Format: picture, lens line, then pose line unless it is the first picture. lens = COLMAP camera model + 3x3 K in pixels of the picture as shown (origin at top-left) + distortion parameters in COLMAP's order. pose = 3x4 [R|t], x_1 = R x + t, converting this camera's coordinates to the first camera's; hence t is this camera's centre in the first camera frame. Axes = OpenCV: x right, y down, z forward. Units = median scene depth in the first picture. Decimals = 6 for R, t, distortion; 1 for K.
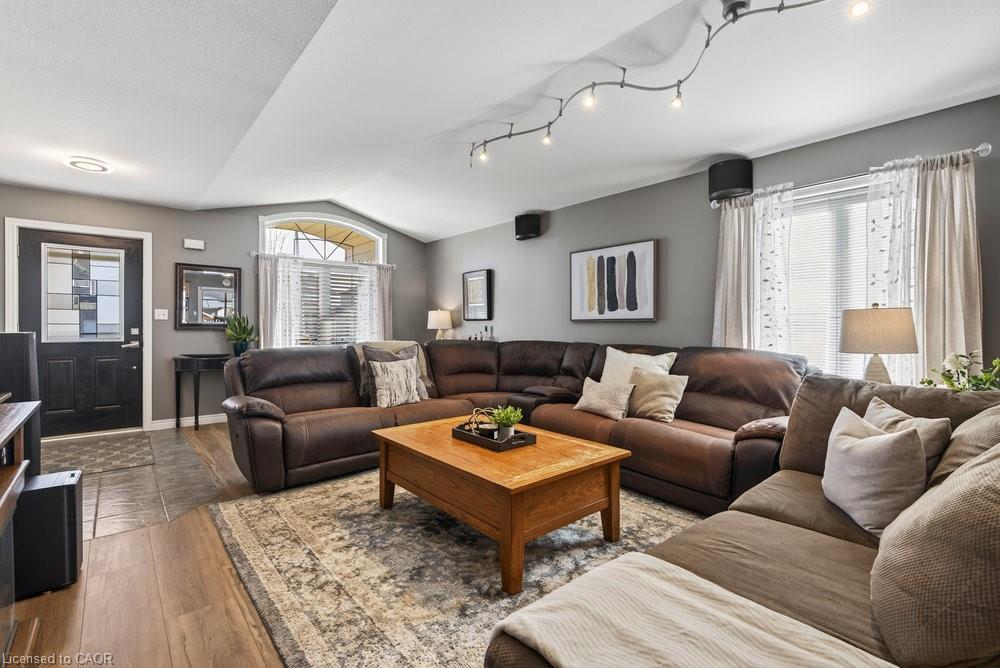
lens RADIAL K [[449.7, 0, 497.5], [0, 449.7, 328.5], [0, 0, 1]] dist [-0.000003, 0.000376]
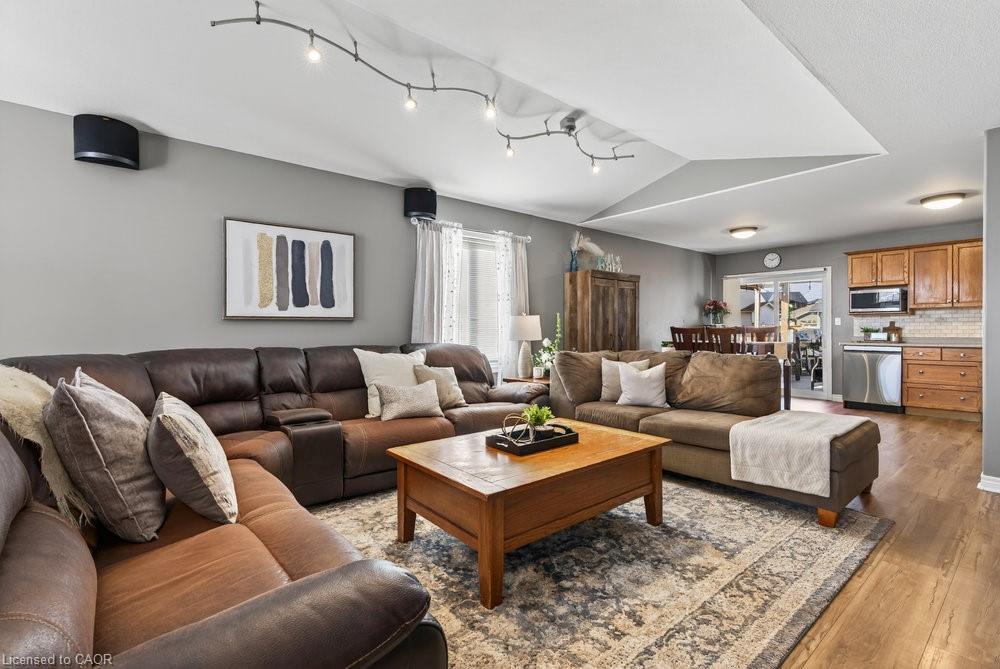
lens RADIAL K [[458.0, 0, 500.0], [0, 458.0, 332.0], [0, 0, 1]] dist [0.008585, 0.000087]
pose [[0.009656, -0.010593, 0.999897, -0.552585], [0.011112, 0.999883, 0.010486, 0.001734], [-0.999892, 0.011010, 0.009773, 0.602399]]
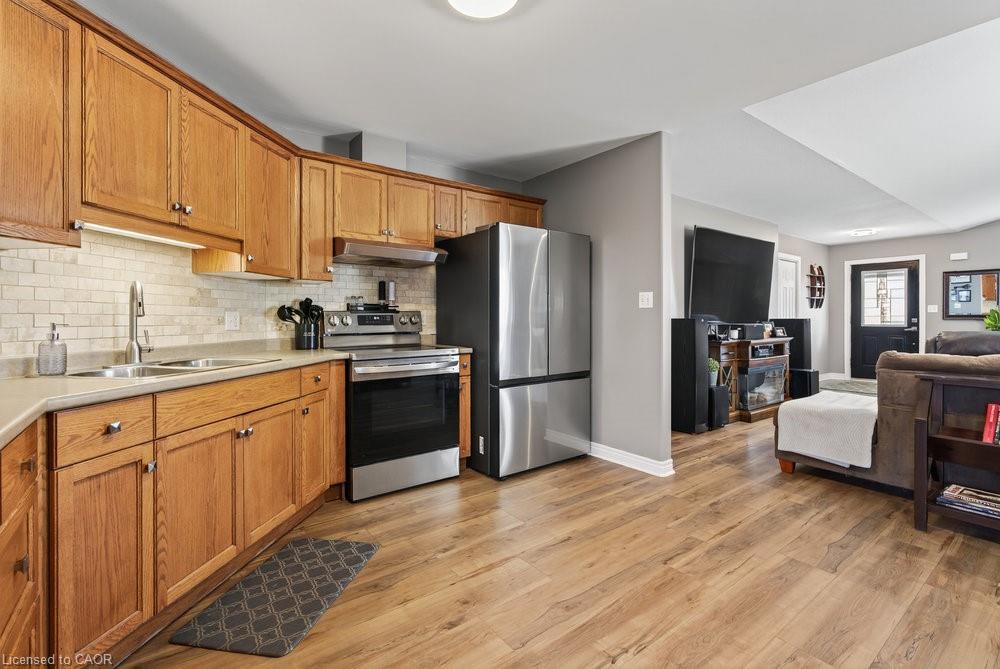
lens RADIAL K [[456.6, 0, 495.8], [0, 456.6, 320.3], [0, 0, 1]] dist [-0.000057, 0.000749]
pose [[-0.058131, -0.001437, -0.998308, 0.927329], [-0.004573, 0.999989, -0.001173, 0.016473], [0.998298, 0.004497, -0.058137, -0.372900]]
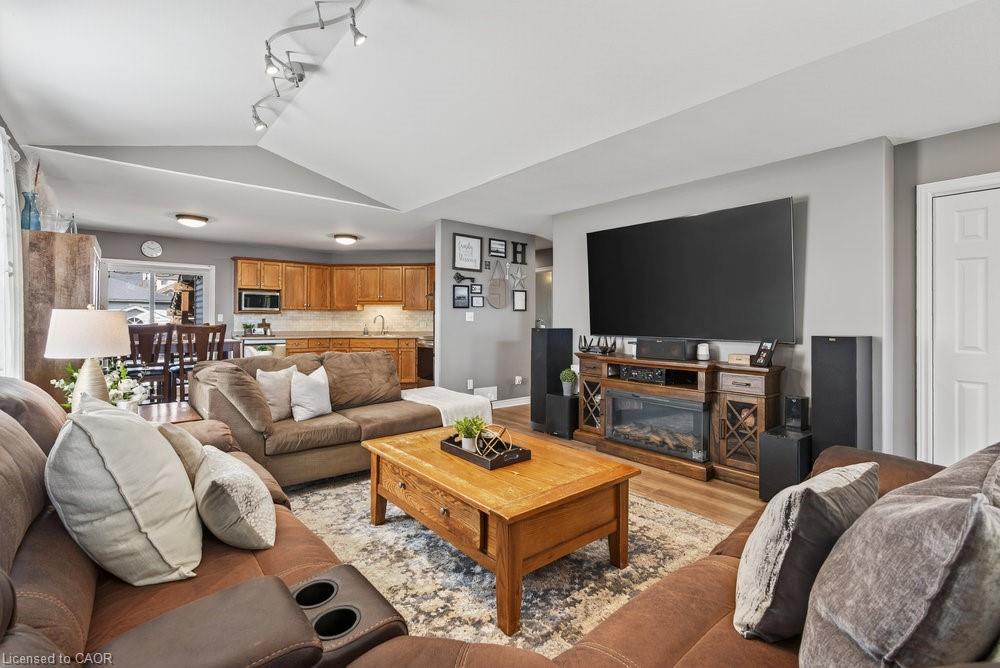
lens RADIAL K [[455.0, 0, 499.3], [0, 455.0, 315.0], [0, 0, 1]] dist [-0.003038, -0.000296]
pose [[-0.999967, -0.007019, 0.004155, 0.001482], [-0.007019, 0.999975, 0.000055, -0.023535], [-0.004155, 0.000026, -0.999991, 1.127538]]
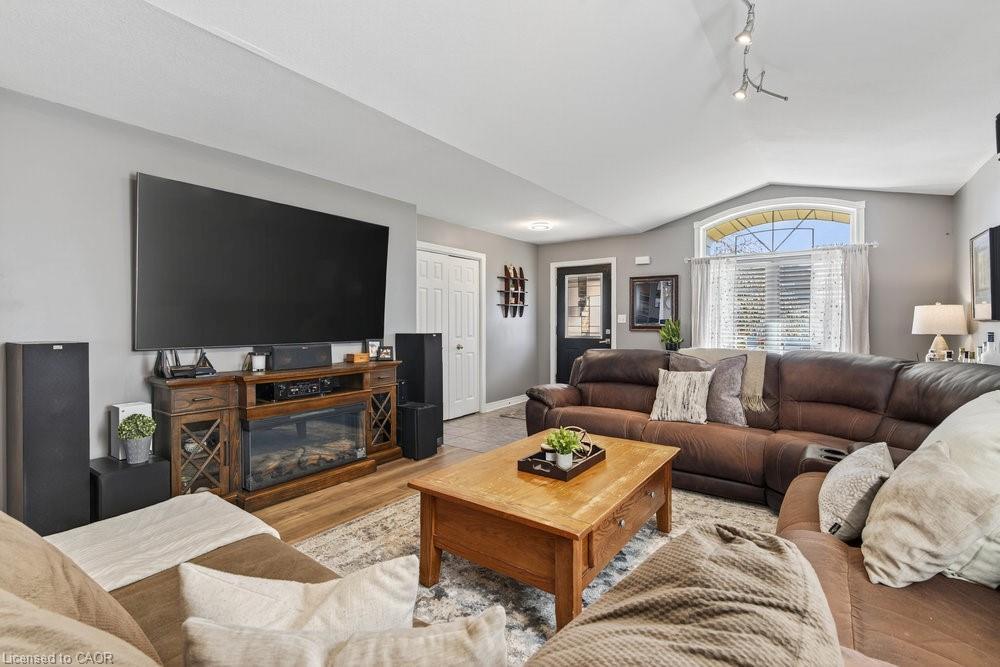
lens RADIAL K [[449.7, 0, 497.5], [0, 449.7, 328.0], [0, 0, 1]] dist [-0.000003, 0.000376]
pose [[0.228366, 0.009763, -0.973526, 0.494455], [-0.004326, 0.999950, 0.009013, -0.016813], [0.973566, 0.002153, 0.228397, 0.405444]]
